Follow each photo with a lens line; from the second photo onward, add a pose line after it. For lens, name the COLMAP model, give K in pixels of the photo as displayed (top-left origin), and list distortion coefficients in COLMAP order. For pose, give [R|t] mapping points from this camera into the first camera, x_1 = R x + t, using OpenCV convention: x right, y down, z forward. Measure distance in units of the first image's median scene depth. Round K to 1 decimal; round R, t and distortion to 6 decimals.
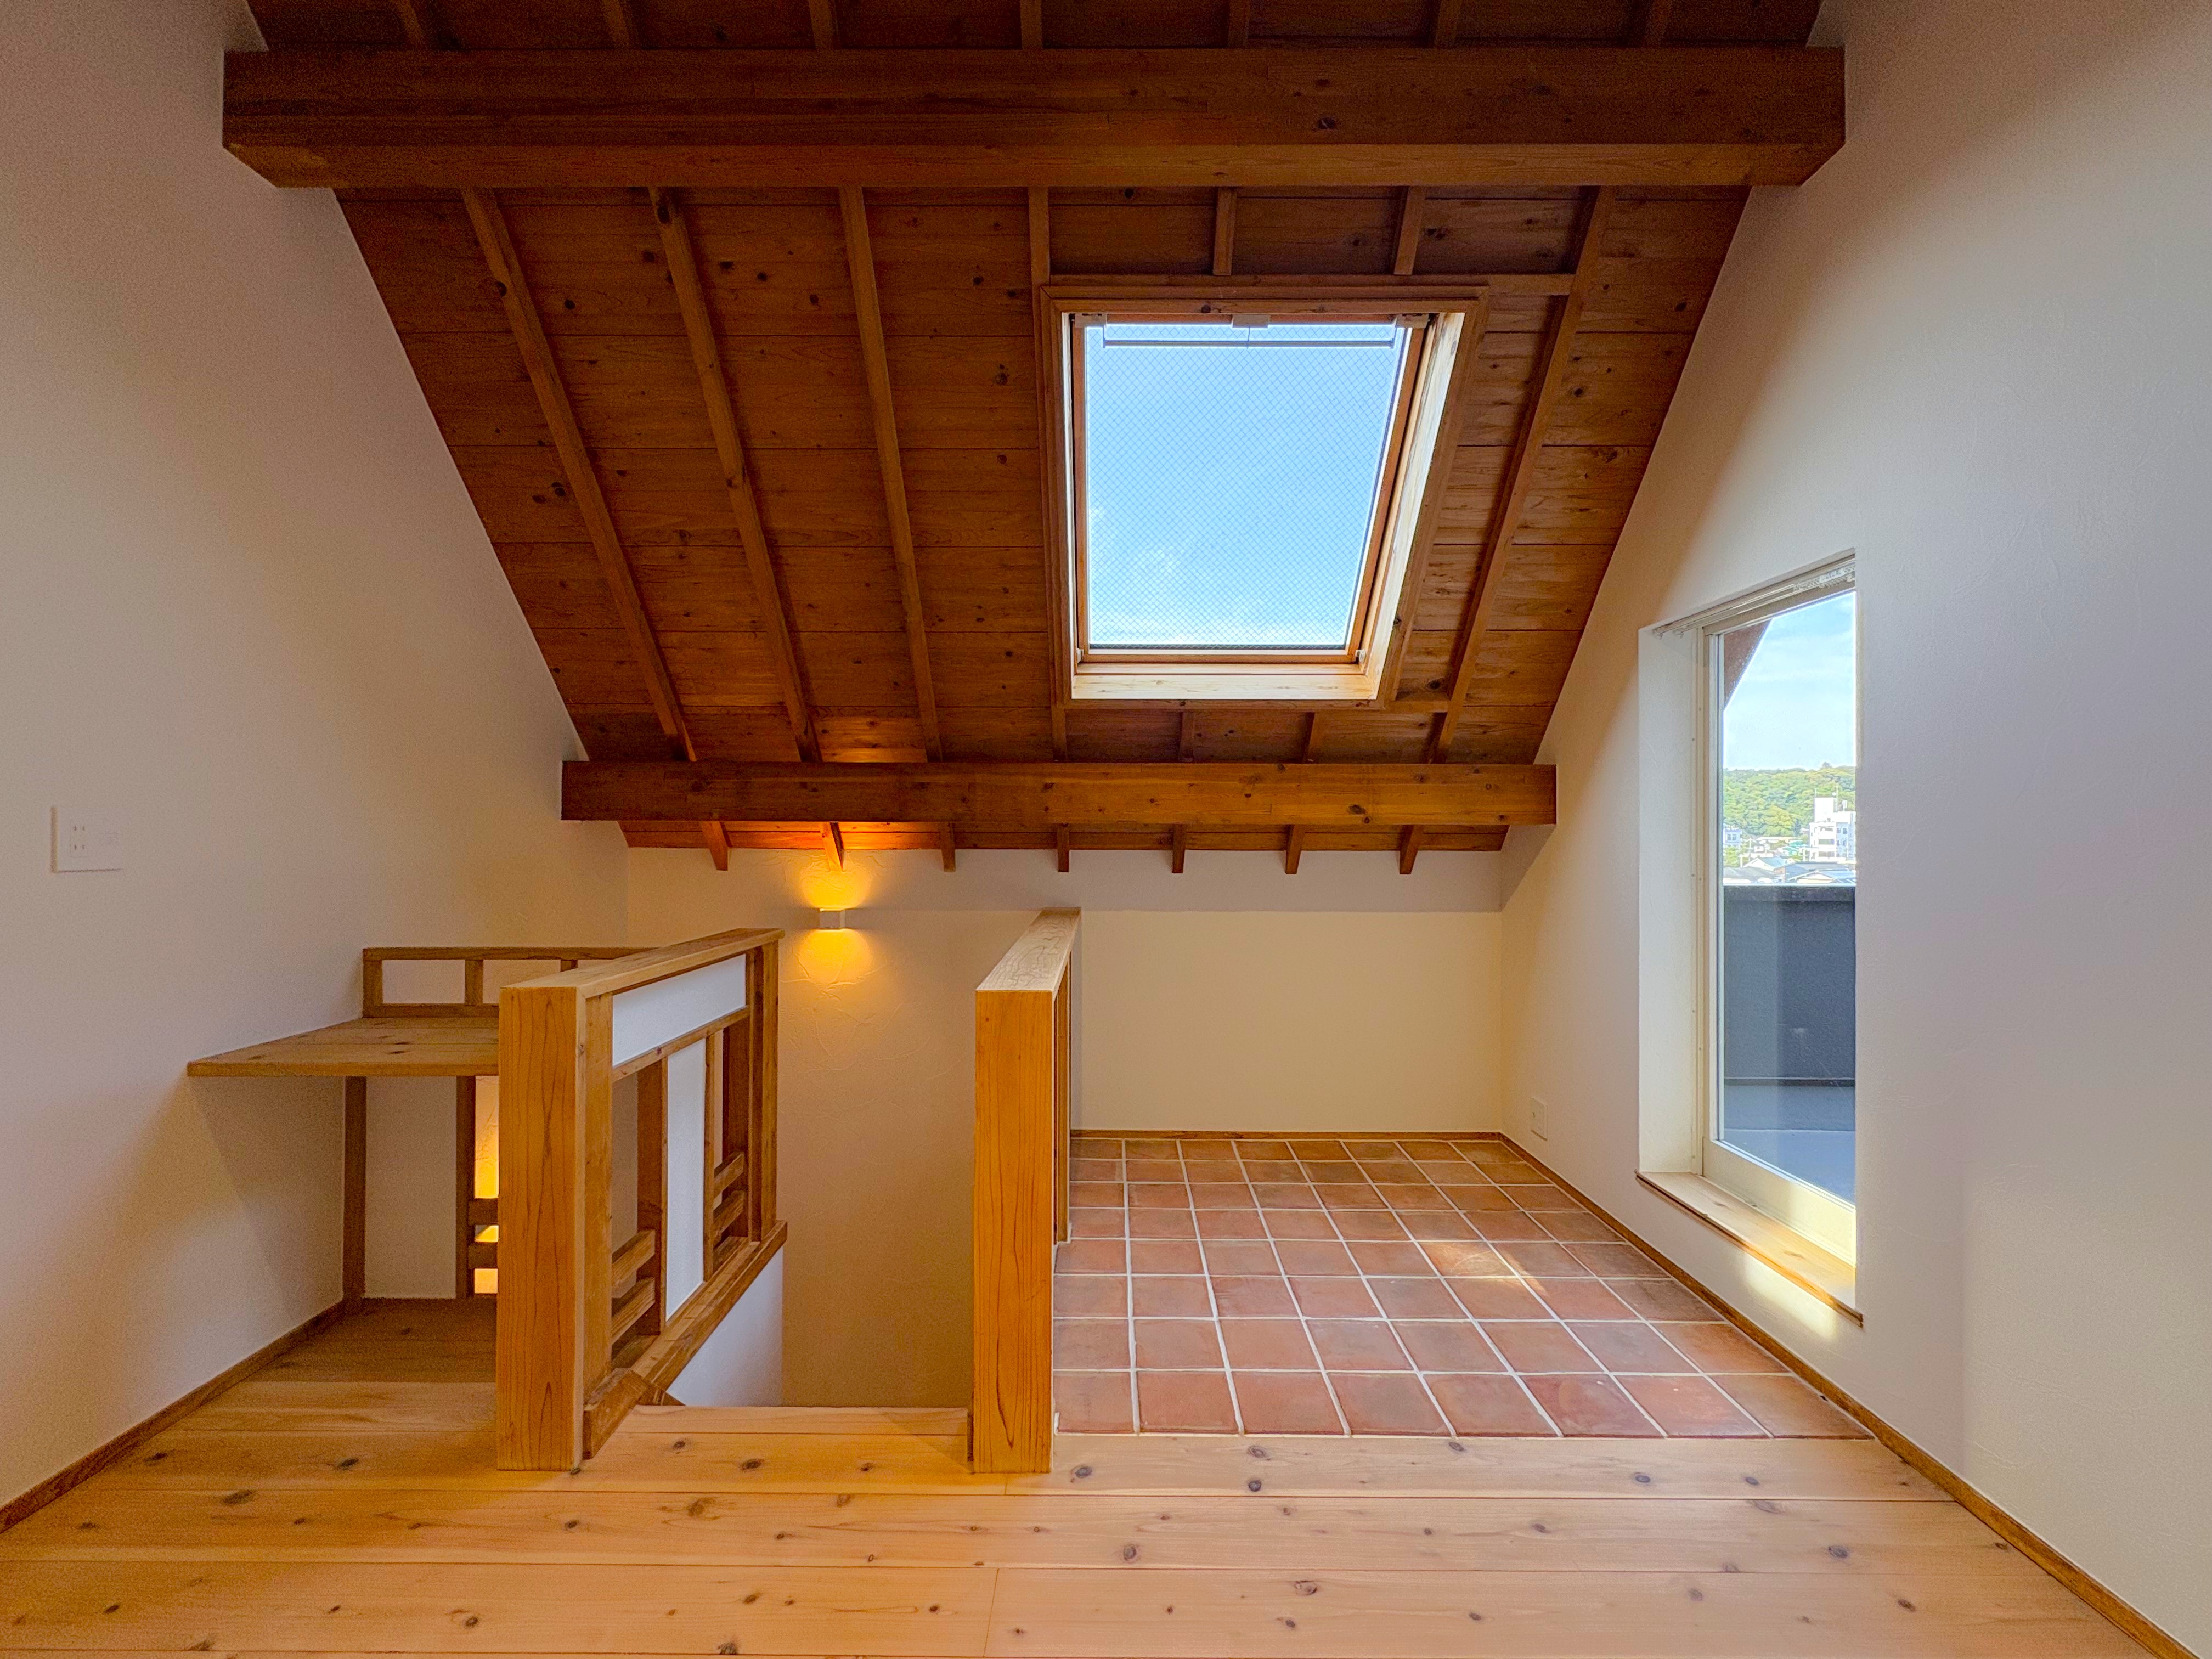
lens RADIAL K [[888.0, 0, 1106.0], [0, 888.0, 829.5], [0, 0, 1]] dist [-0.000119, -0.000108]
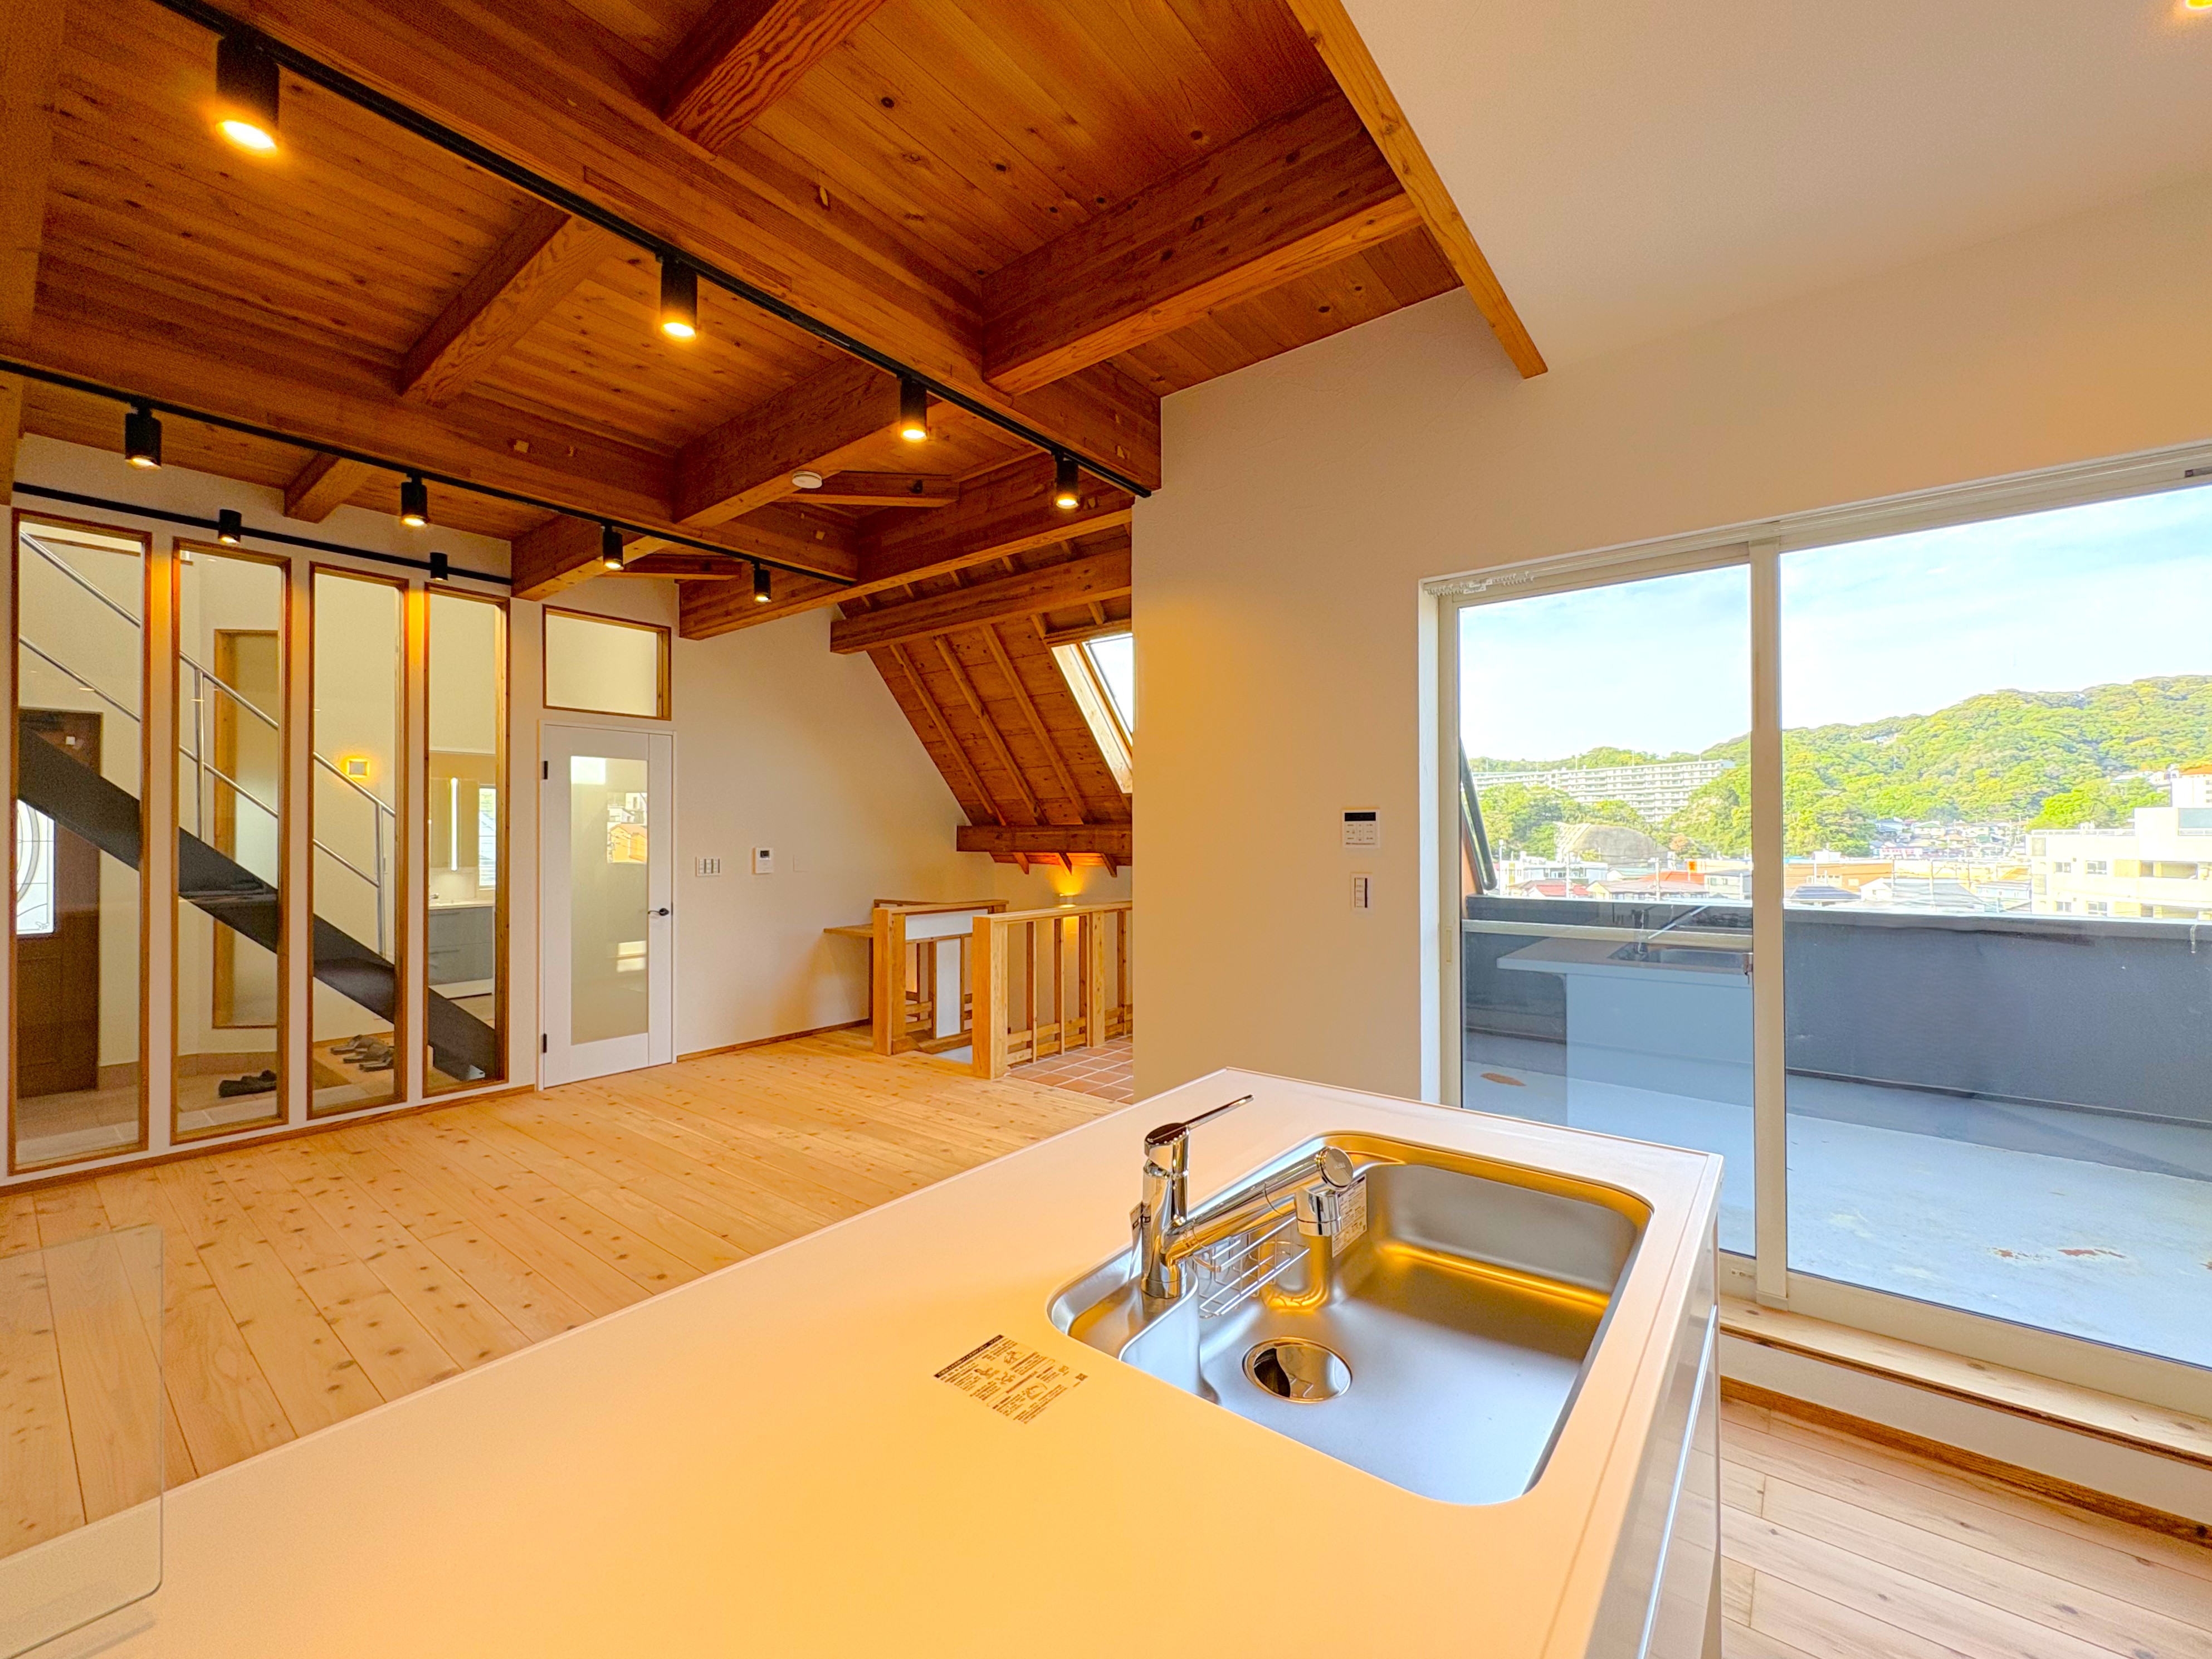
lens RADIAL K [[889.6, 0, 1091.1], [0, 889.6, 830.6], [0, 0, 1]] dist [0.000783, -0.000041]
pose [[0.777447, -0.013942, -0.628794, 1.668393], [0.010854, 0.999903, -0.008750, -0.060890], [0.628855, -0.000023, 0.777523, -0.879413]]
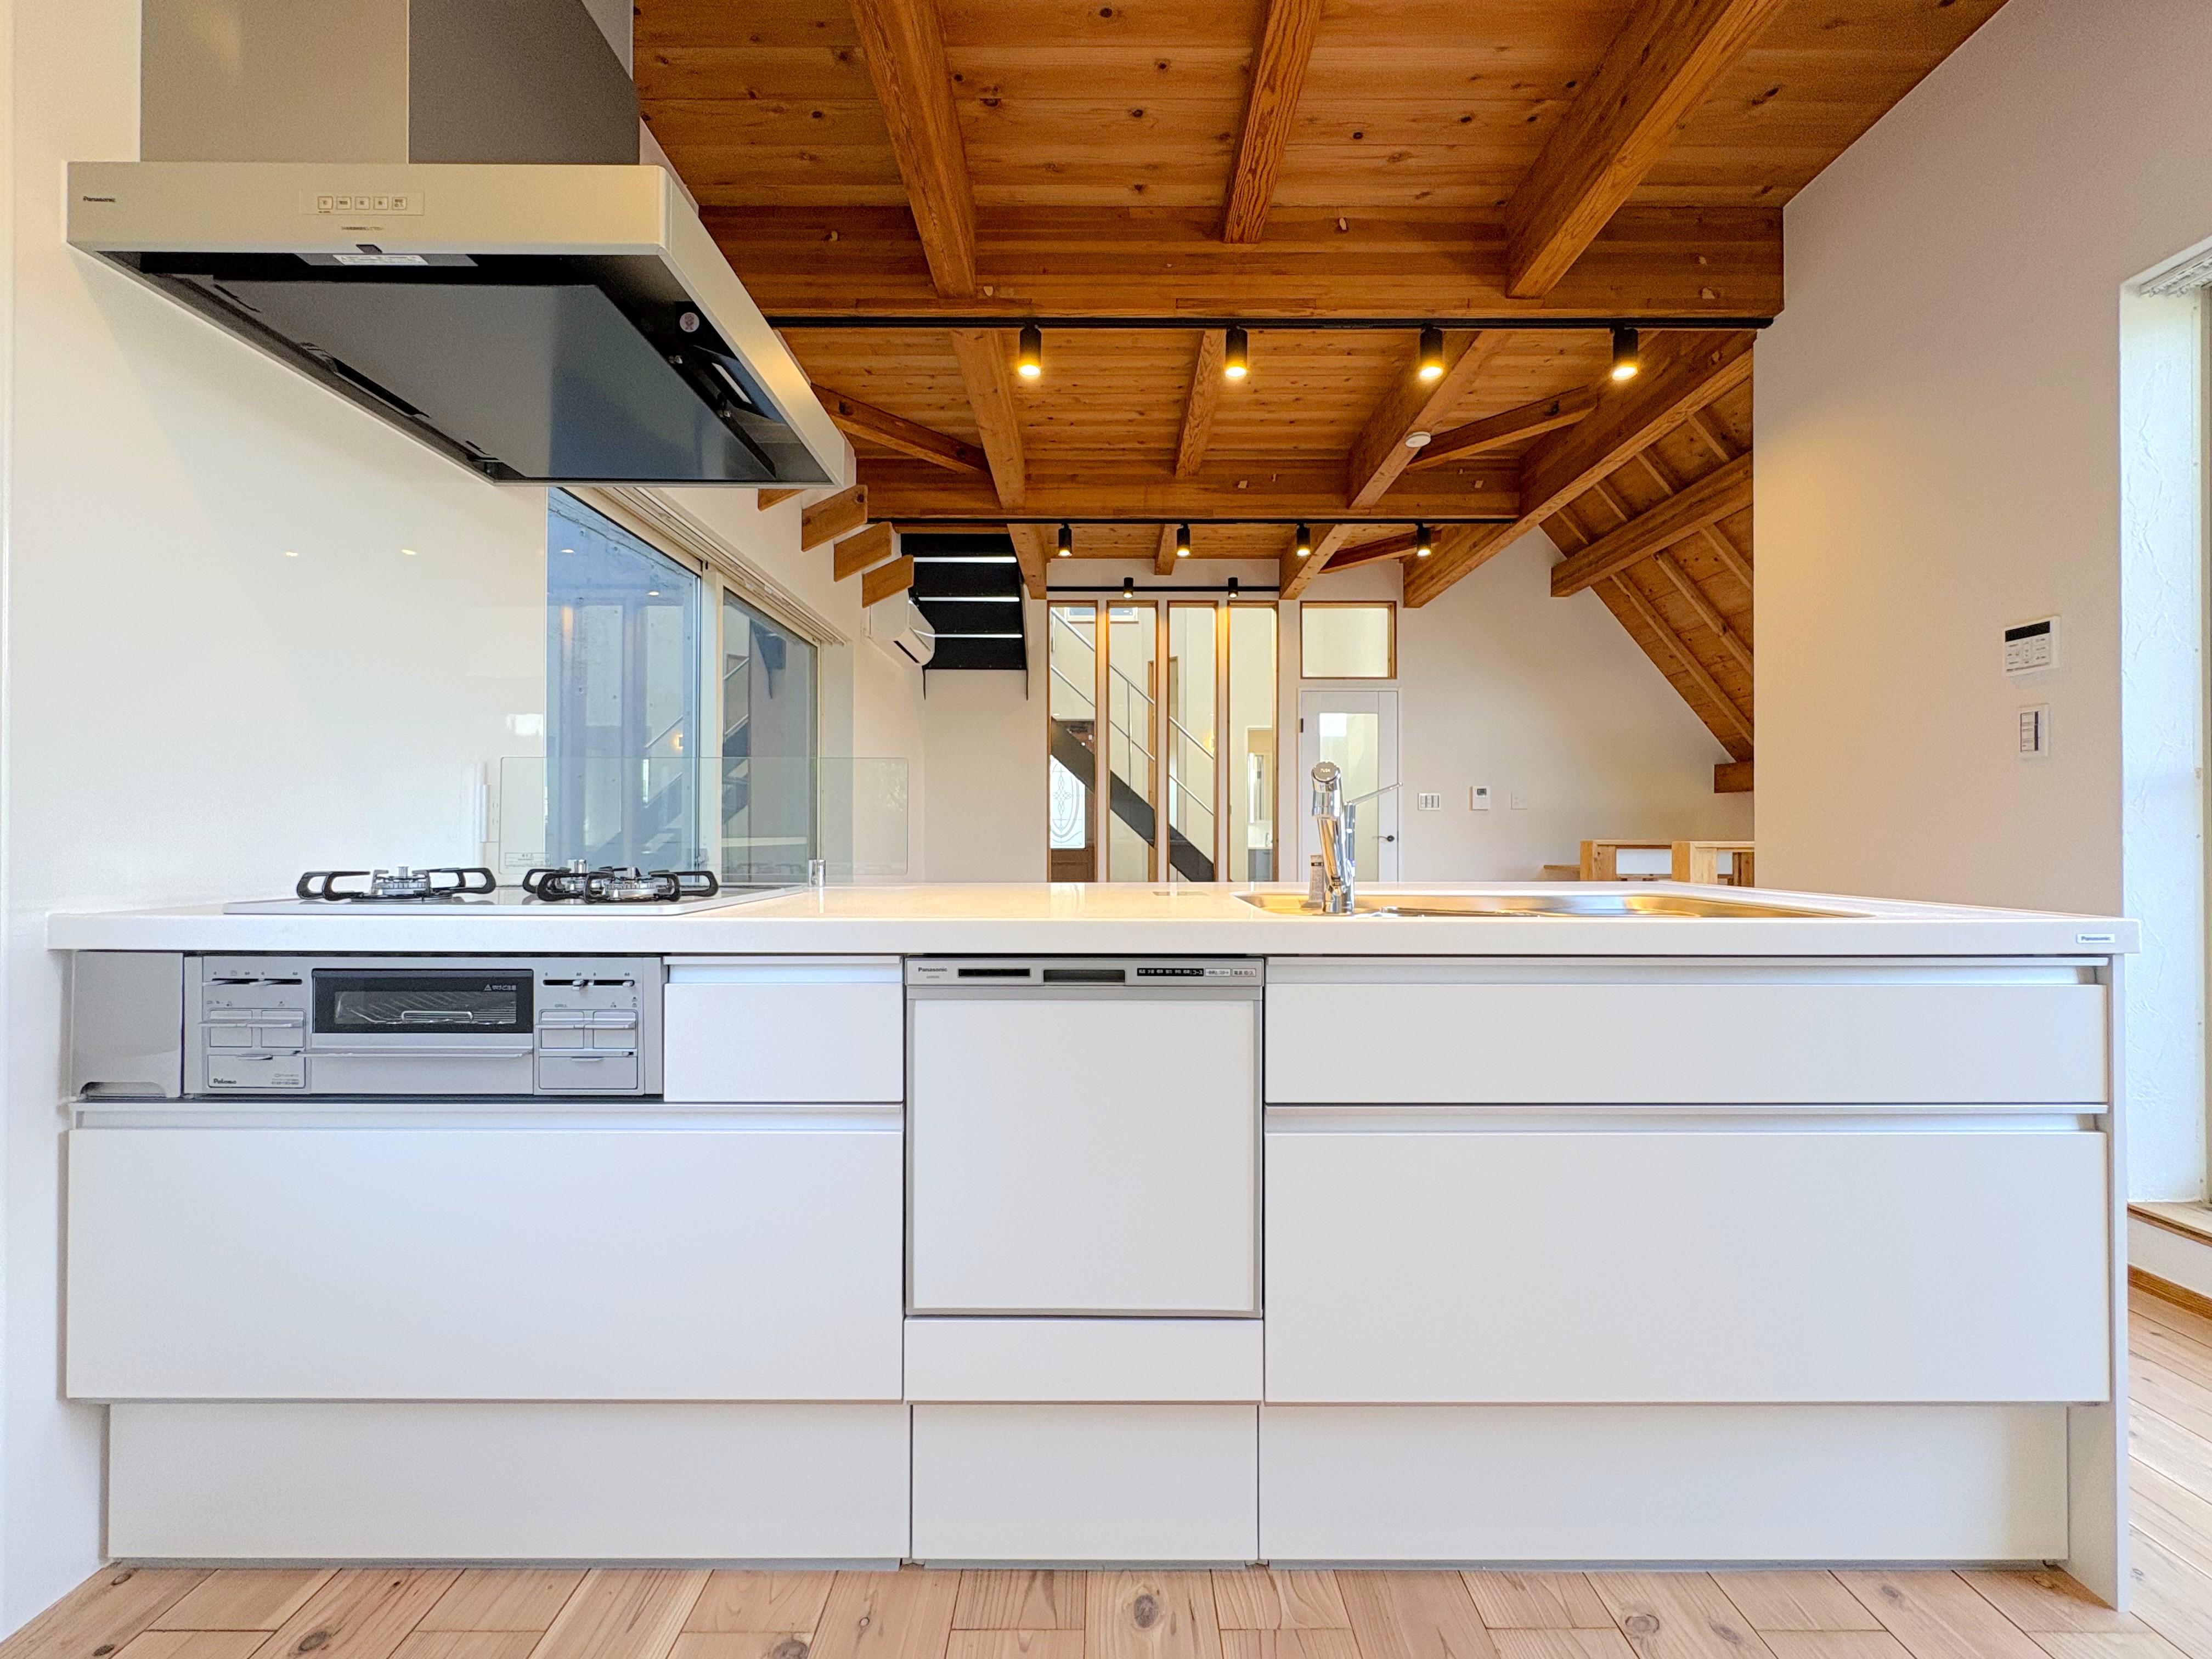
lens RADIAL K [[863.0, 0, 1106.0], [0, 863.0, 829.5], [0, 0, 1]] dist [0.000666, -0.000201]
pose [[0.001408, -0.008008, -0.999967, 2.103193], [0.001532, 0.999967, -0.008006, 0.133323], [0.999998, -0.001521, 0.001420, -0.652237]]
